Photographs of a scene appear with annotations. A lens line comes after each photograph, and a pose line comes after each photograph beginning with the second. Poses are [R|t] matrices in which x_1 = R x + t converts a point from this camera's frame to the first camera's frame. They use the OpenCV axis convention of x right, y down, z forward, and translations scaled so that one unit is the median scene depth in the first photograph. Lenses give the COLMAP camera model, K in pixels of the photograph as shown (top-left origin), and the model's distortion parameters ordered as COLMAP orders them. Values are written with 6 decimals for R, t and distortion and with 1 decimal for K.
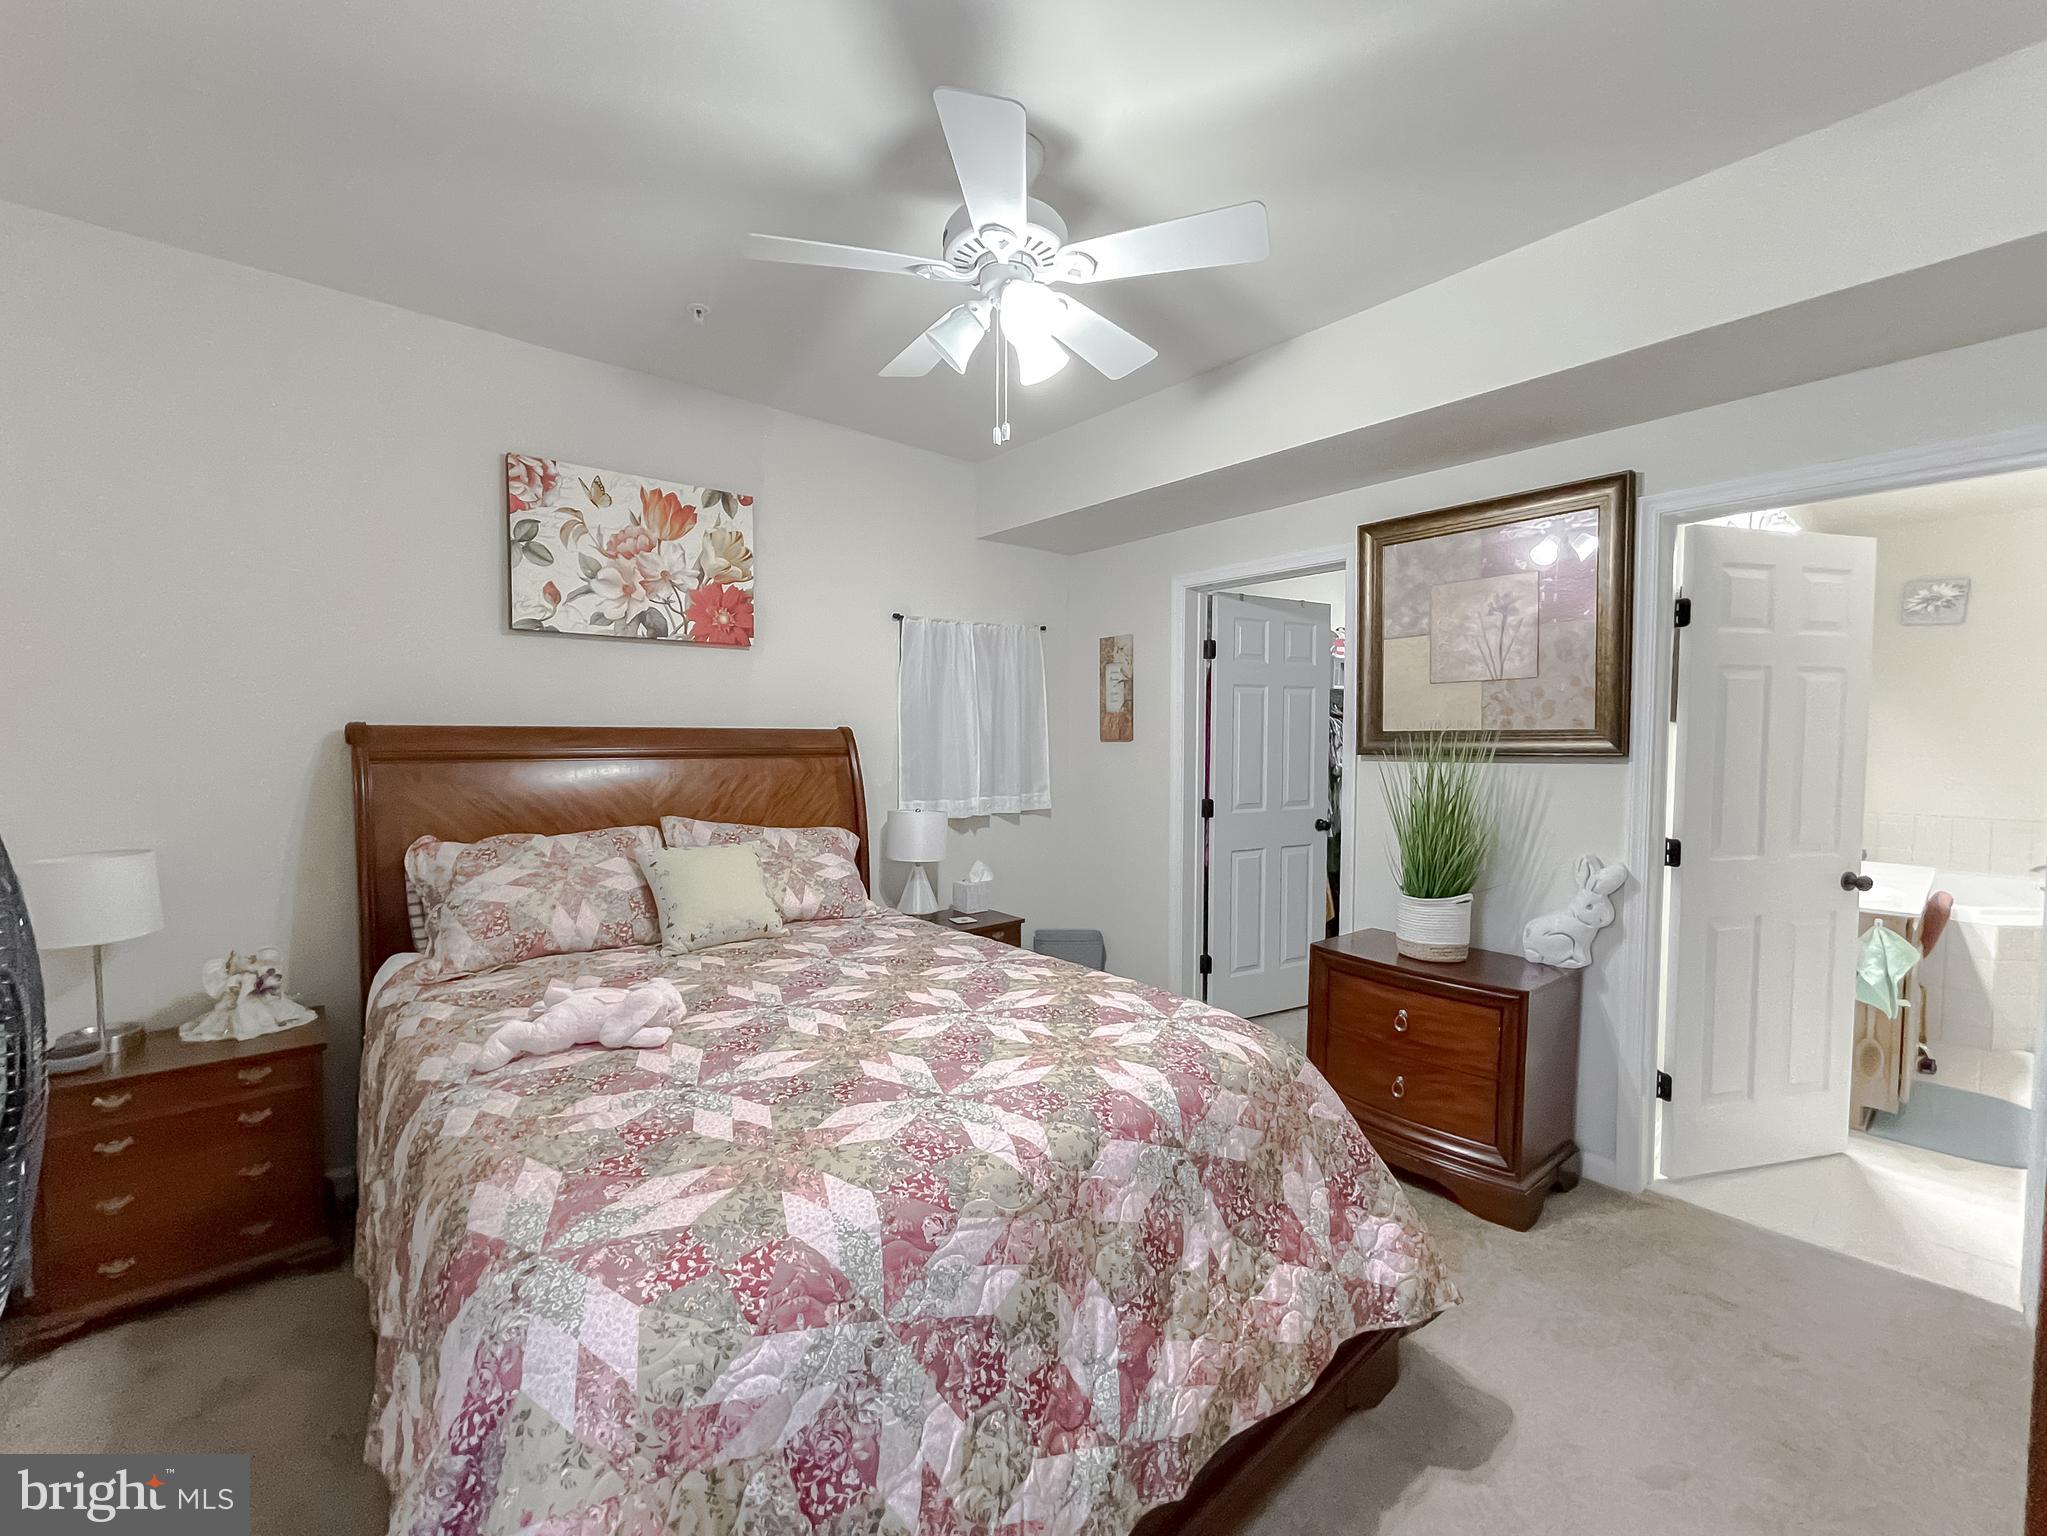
lens RADIAL K [[852.9, 0, 1035.1], [0, 852.9, 775.8], [0, 0, 1]] dist [-0.000320, -0.000127]
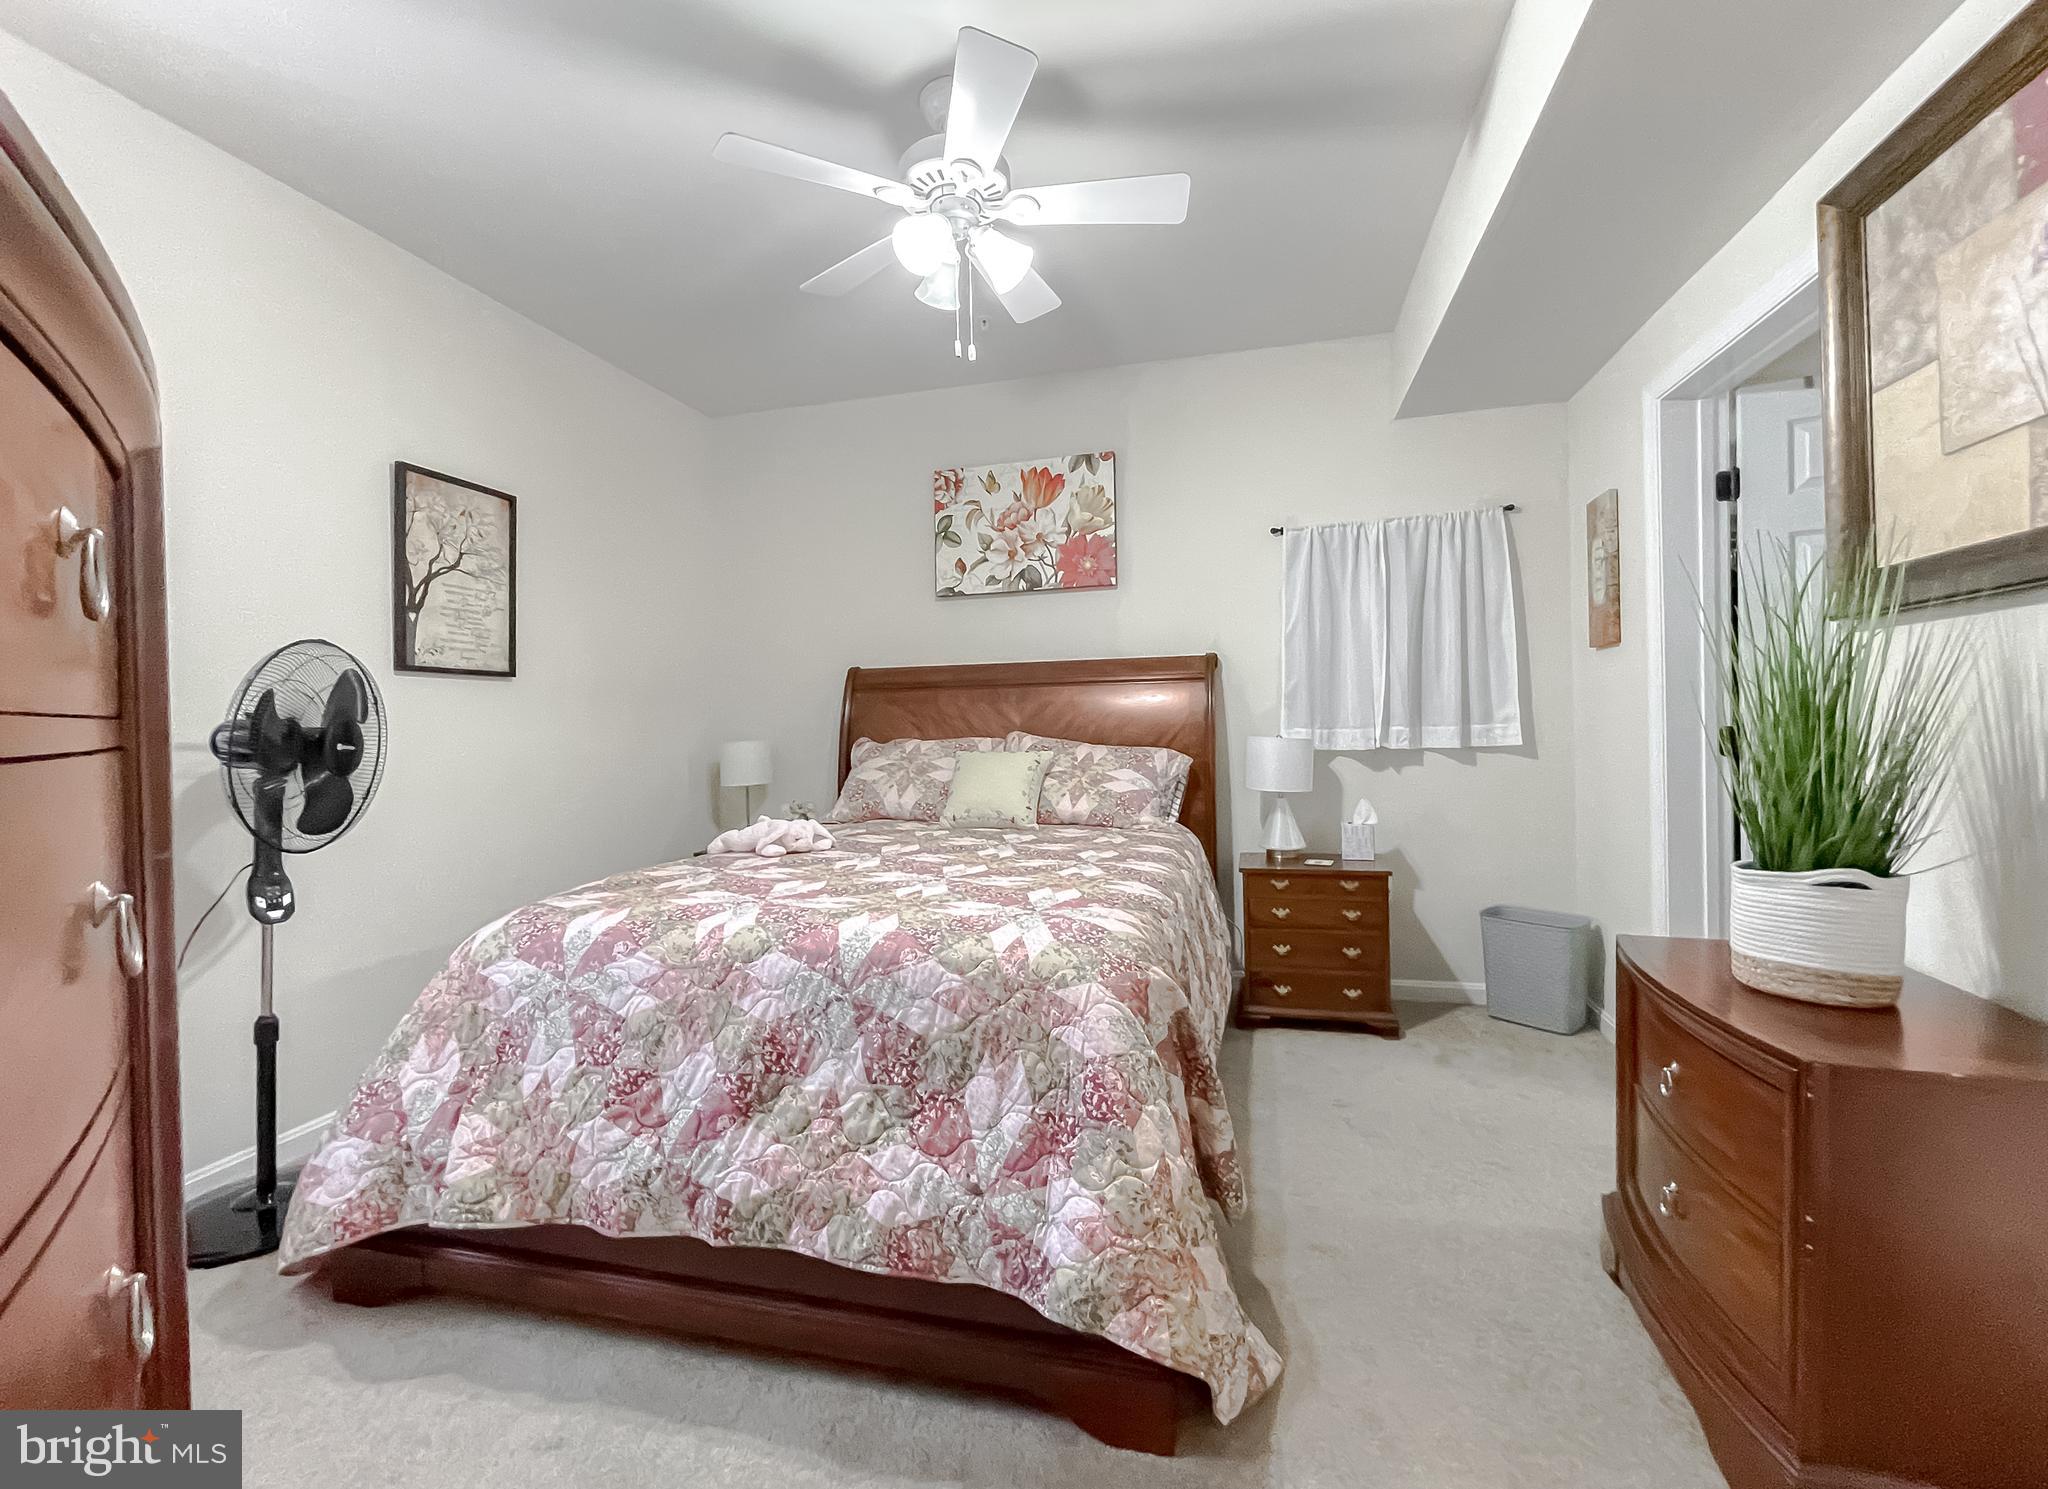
lens RADIAL K [[882.9, 0, 1024.0], [0, 882.9, 744.5], [0, 0, 1]] dist [-0.000043, -0.012375]
pose [[0.545816, 0.001501, -0.837903, 0.658549], [-0.015773, 0.999840, -0.008483, 0.078370], [0.837756, 0.017846, 0.545752, 0.322320]]
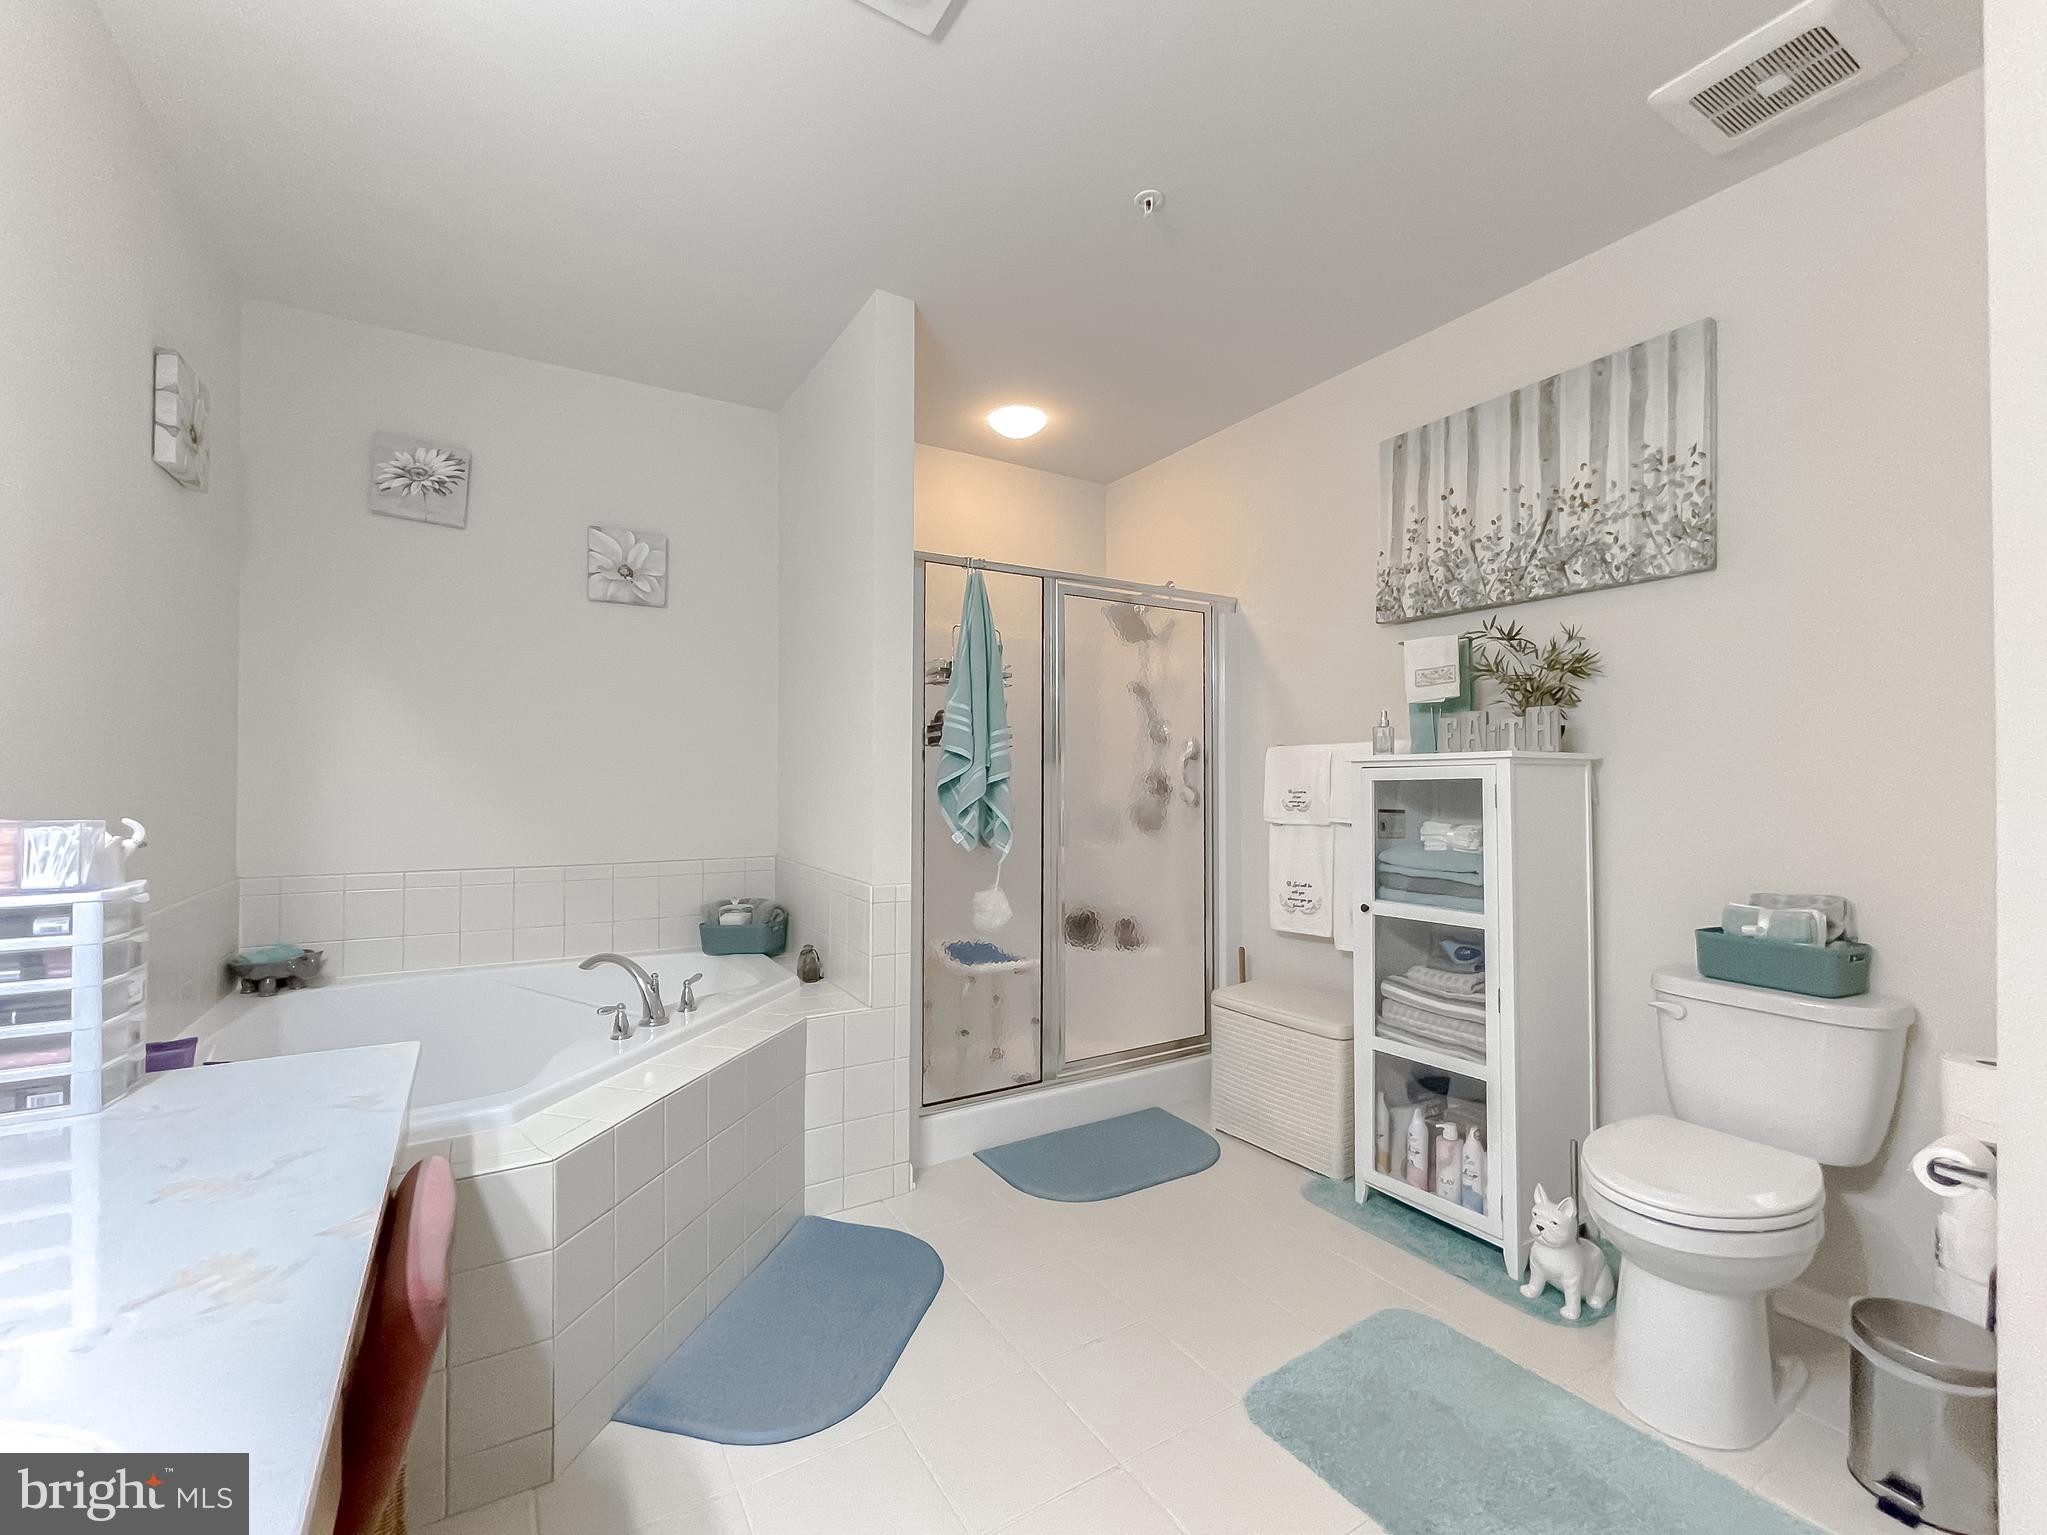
lens RADIAL K [[876.7, 0, 1007.9], [0, 876.7, 766.5], [0, 0, 1]] dist [-0.001485, 0.000089]
pose [[0.185432, 0.012411, 0.982579, 1.068314], [0.037860, 0.999088, -0.019765, 0.009630], [-0.981927, 0.040866, 0.184793, 0.991546]]
